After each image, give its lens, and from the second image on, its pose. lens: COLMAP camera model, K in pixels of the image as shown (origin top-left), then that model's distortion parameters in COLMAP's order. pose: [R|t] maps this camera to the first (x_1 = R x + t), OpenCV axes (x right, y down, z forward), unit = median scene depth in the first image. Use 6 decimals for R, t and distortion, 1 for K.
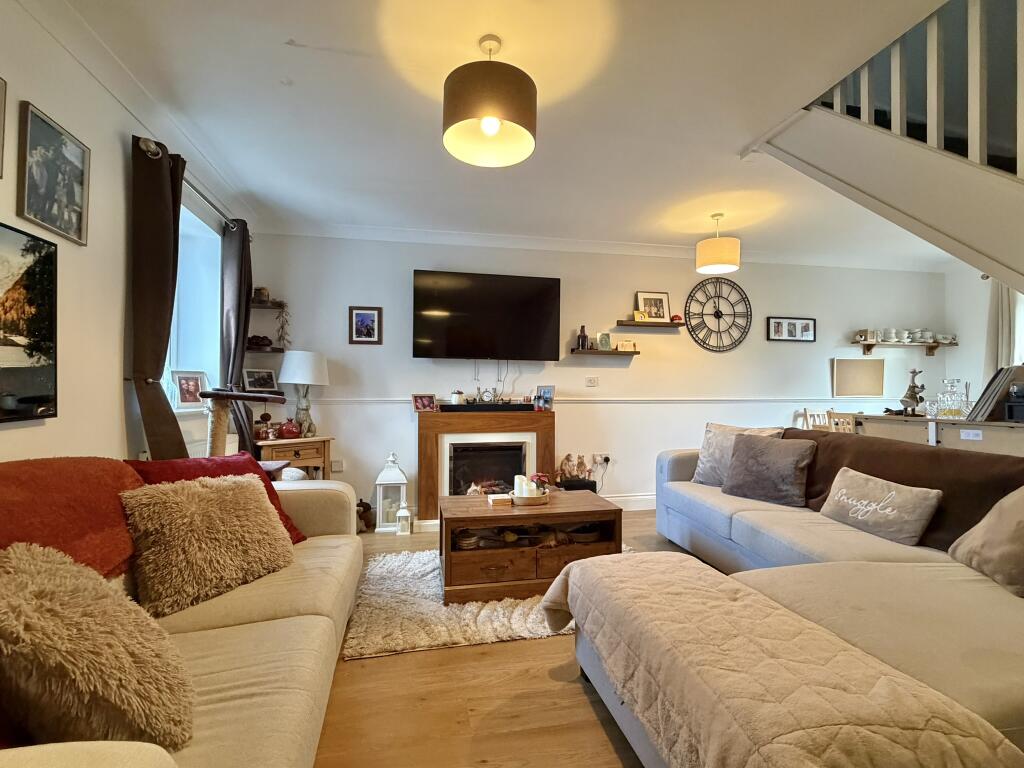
lens RADIAL K [[467.1, 0, 520.3], [0, 467.1, 384.5], [0, 0, 1]] dist [-0.001870, -0.001663]
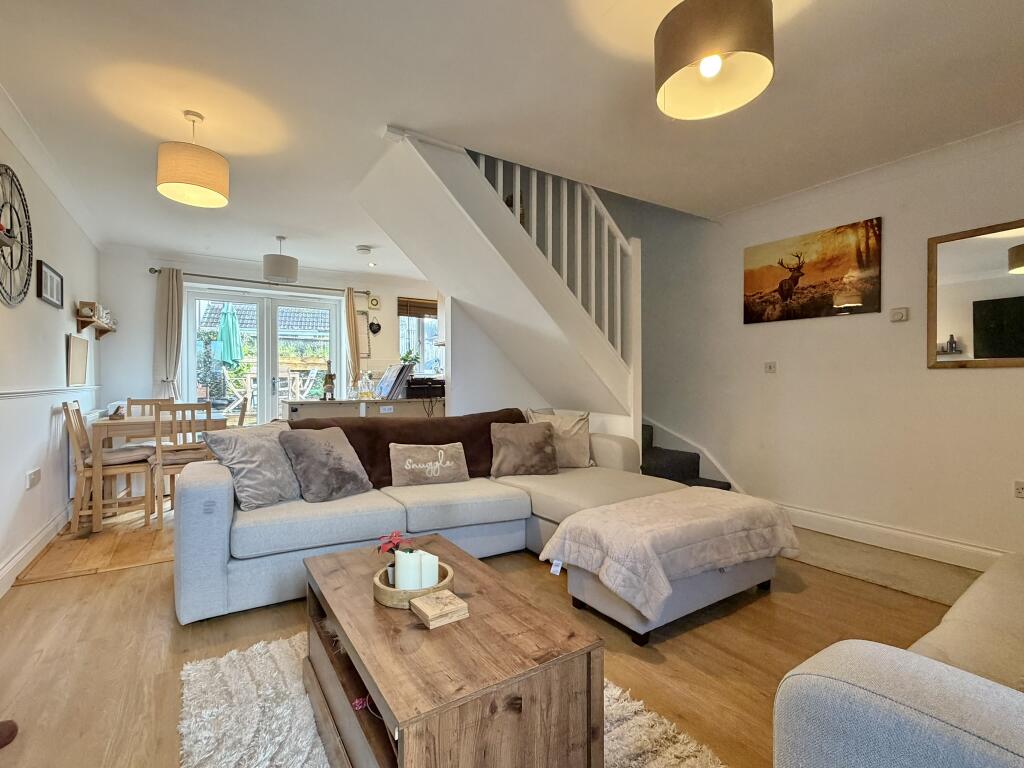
lens RADIAL K [[467.1, 0, 507.3], [0, 467.1, 387.2], [0, 0, 1]] dist [-0.001870, -0.001663]
pose [[-0.351949, -0.004433, 0.936009, -0.482707], [-0.017788, 0.999840, -0.001953, 0.032053], [-0.935850, -0.017337, -0.351972, 1.083171]]
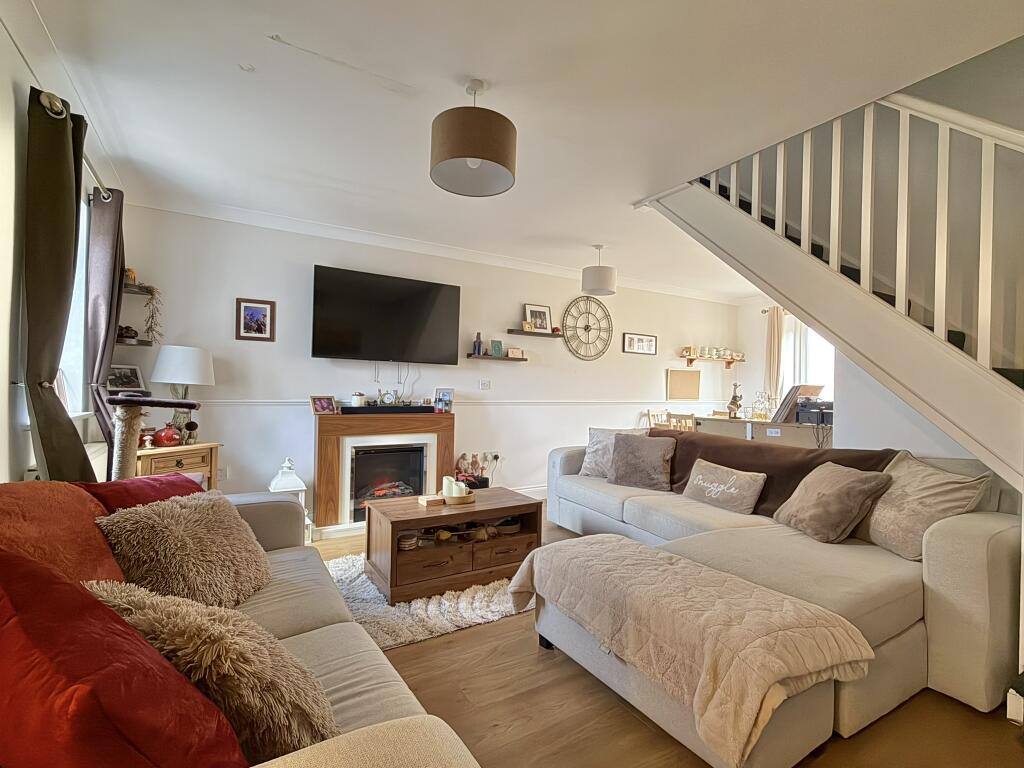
lens RADIAL K [[467.1, 0, 518.2], [0, 467.1, 384.7], [0, 0, 1]] dist [-0.001870, -0.001663]
pose [[0.940570, 0.019668, 0.339030, -0.212884], [-0.023689, 0.999690, 0.007727, -0.026160], [-0.338773, -0.015299, 0.940744, -0.050413]]
